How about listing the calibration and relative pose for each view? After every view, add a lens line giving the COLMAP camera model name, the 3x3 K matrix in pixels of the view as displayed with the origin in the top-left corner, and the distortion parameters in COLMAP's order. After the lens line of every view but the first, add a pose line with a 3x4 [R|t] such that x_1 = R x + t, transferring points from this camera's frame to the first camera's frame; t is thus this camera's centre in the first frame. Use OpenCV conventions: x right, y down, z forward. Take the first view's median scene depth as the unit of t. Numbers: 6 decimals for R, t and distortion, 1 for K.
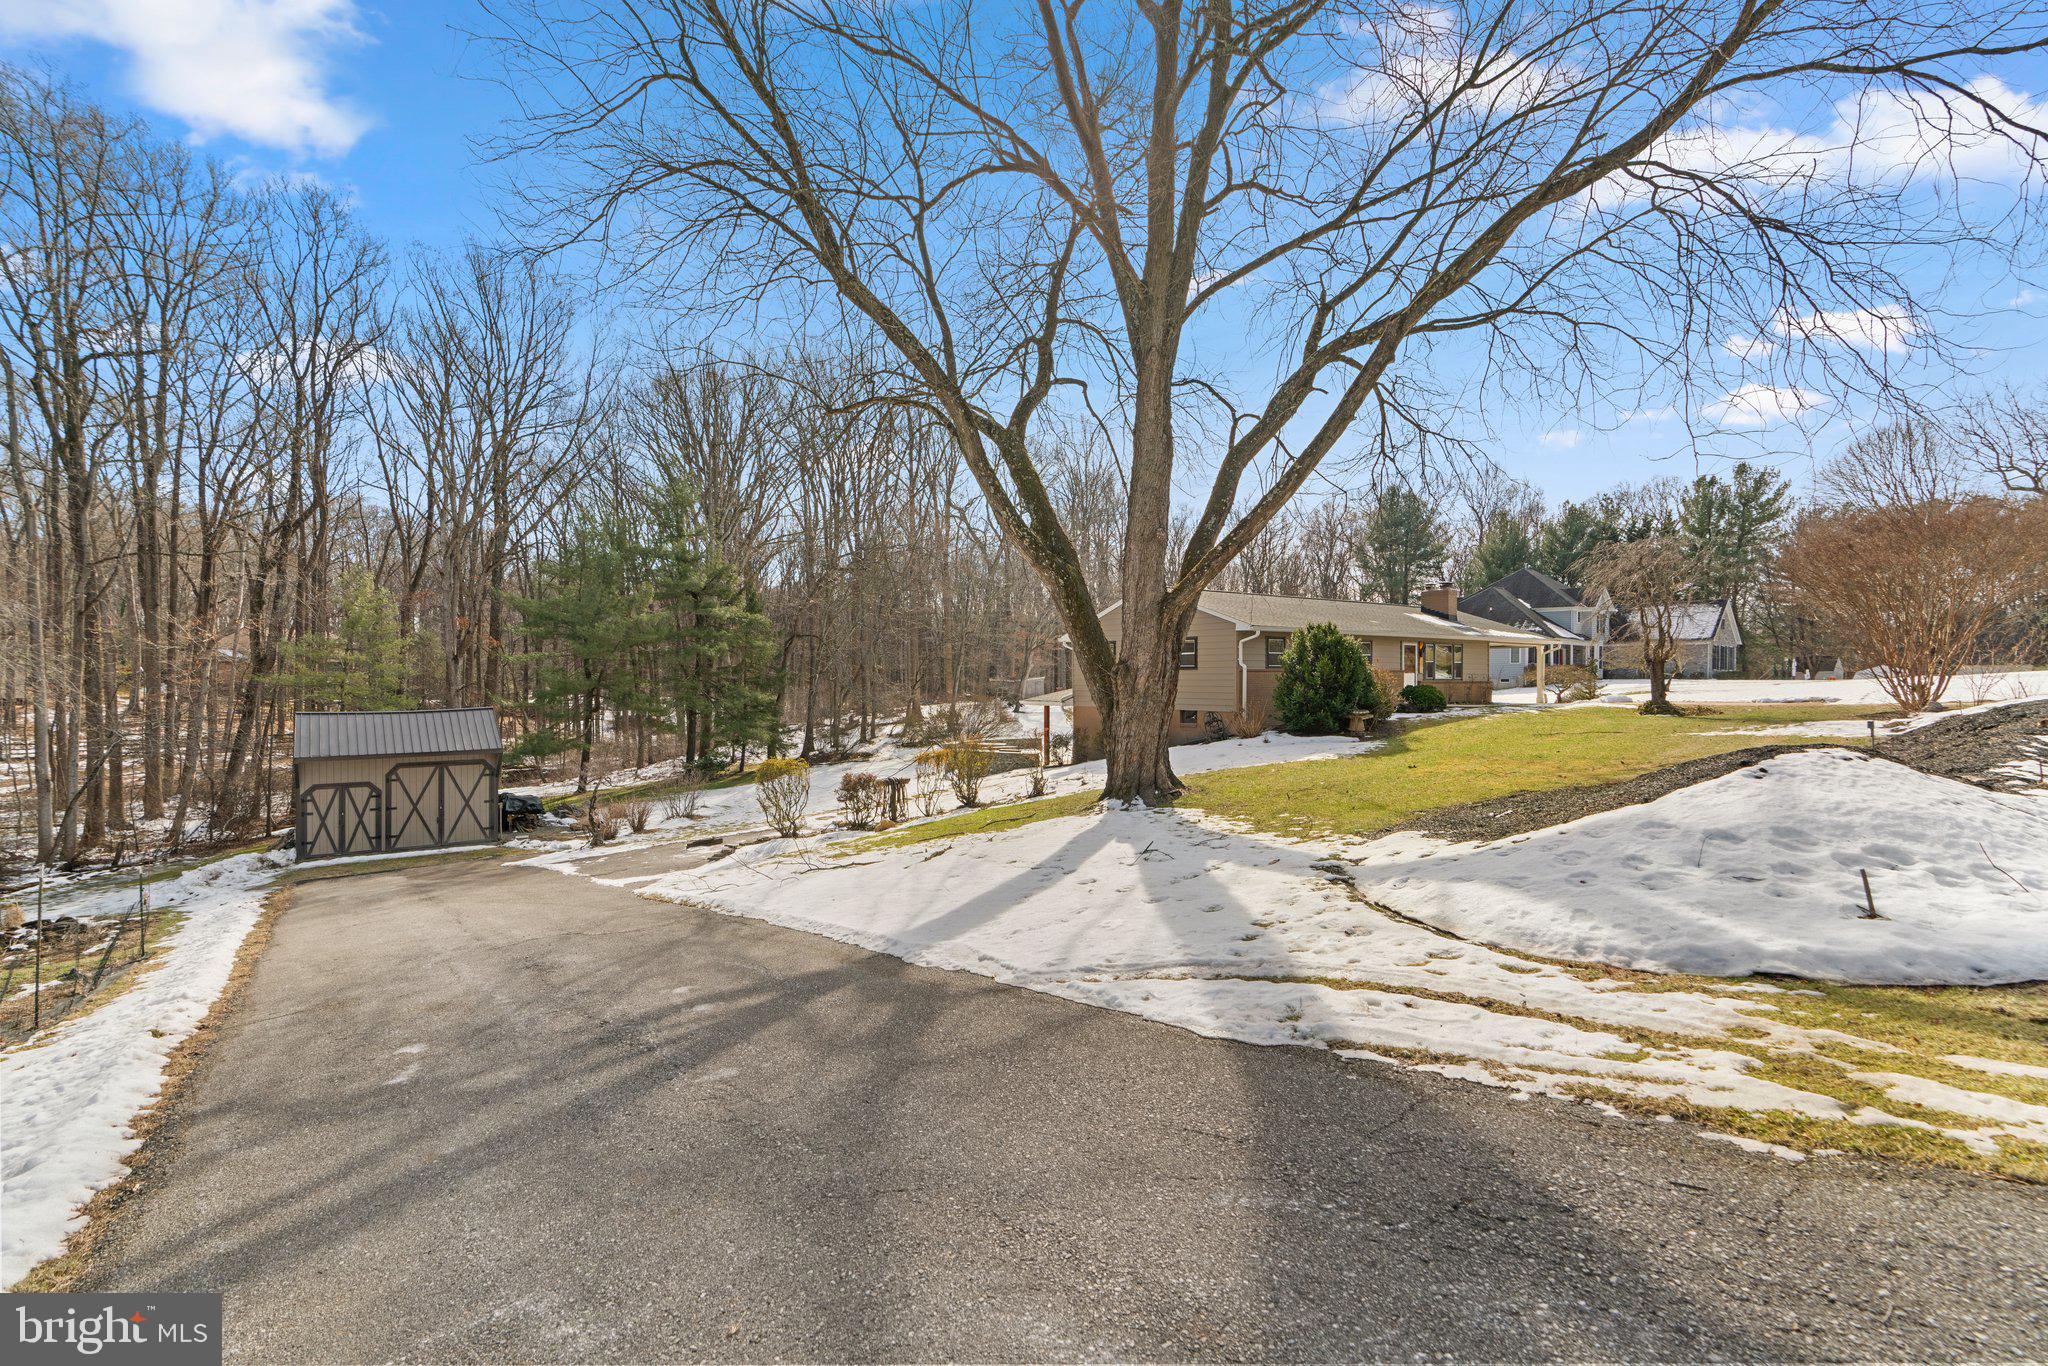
lens RADIAL K [[915.7, 0, 1024.0], [0, 915.7, 683.0], [0, 0, 1]] dist [-0.002820, -0.000202]
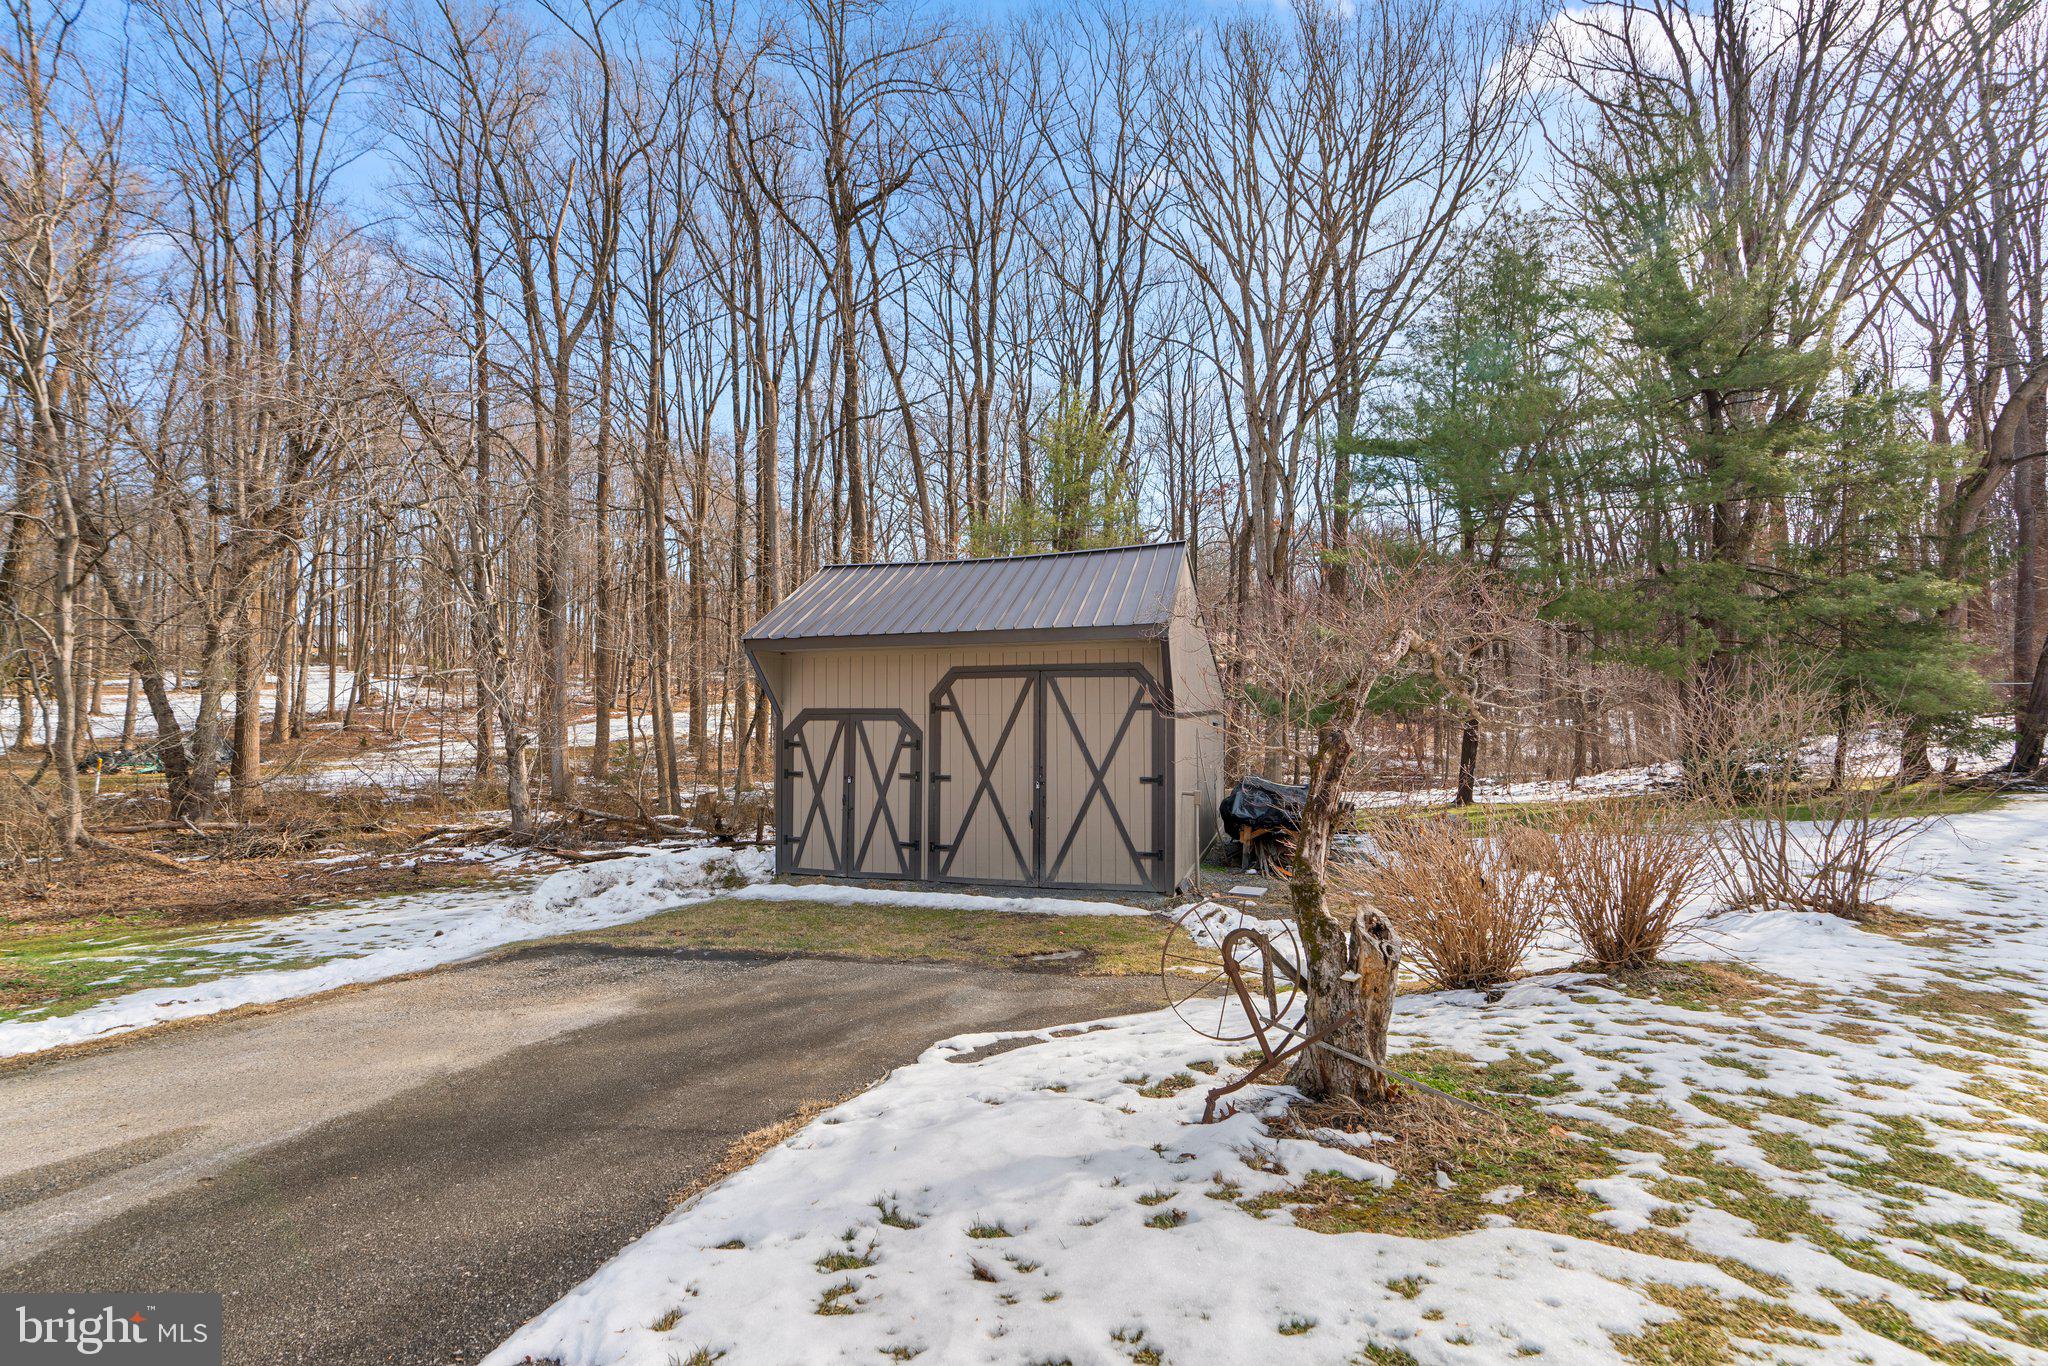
lens RADIAL K [[915.7, 0, 1024.0], [0, 915.7, 683.0], [0, 0, 1]] dist [-0.002820, -0.000202]
pose [[0.595131, -0.026155, -0.803203, -0.343945], [0.001821, 0.999512, -0.031198, 0.108349], [0.803626, 0.017104, 0.594888, 0.790034]]
